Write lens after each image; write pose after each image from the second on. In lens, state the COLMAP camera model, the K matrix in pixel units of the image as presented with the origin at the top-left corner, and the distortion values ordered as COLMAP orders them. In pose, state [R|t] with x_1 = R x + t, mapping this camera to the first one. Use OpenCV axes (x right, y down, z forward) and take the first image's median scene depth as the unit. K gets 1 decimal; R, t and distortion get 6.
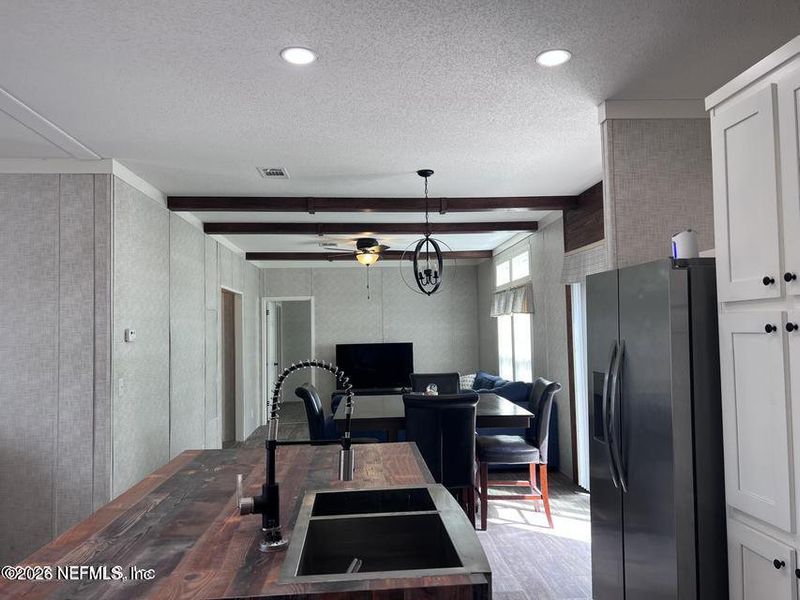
lens RADIAL K [[599.3, 0, 403.6], [0, 599.3, 304.0], [0, 0, 1]] dist [0.082866, -0.088518]
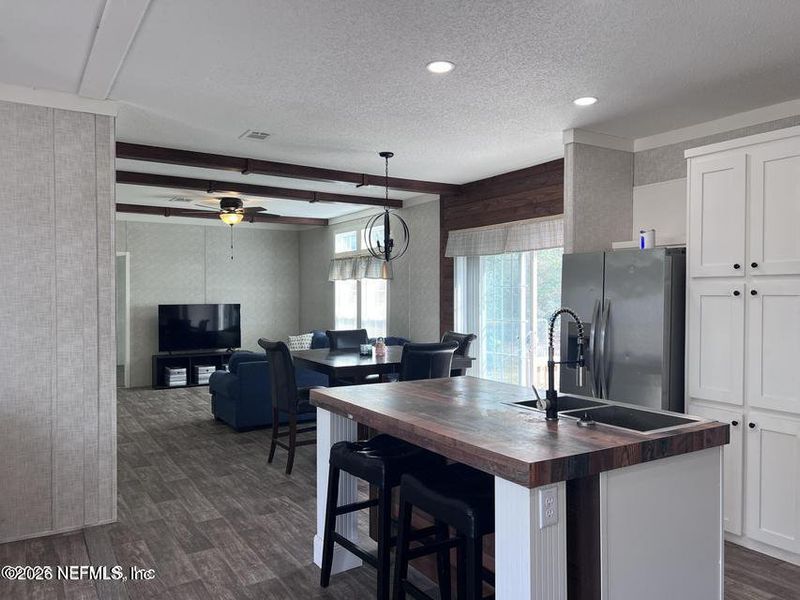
lens RADIAL K [[599.3, 0, 403.6], [0, 599.3, 304.0], [0, 0, 1]] dist [0.082866, -0.088518]
pose [[0.884010, 0.012937, 0.467288, -0.331894], [-0.040058, 0.998037, 0.048150, 0.007461], [-0.465748, -0.061284, 0.882793, -0.035913]]
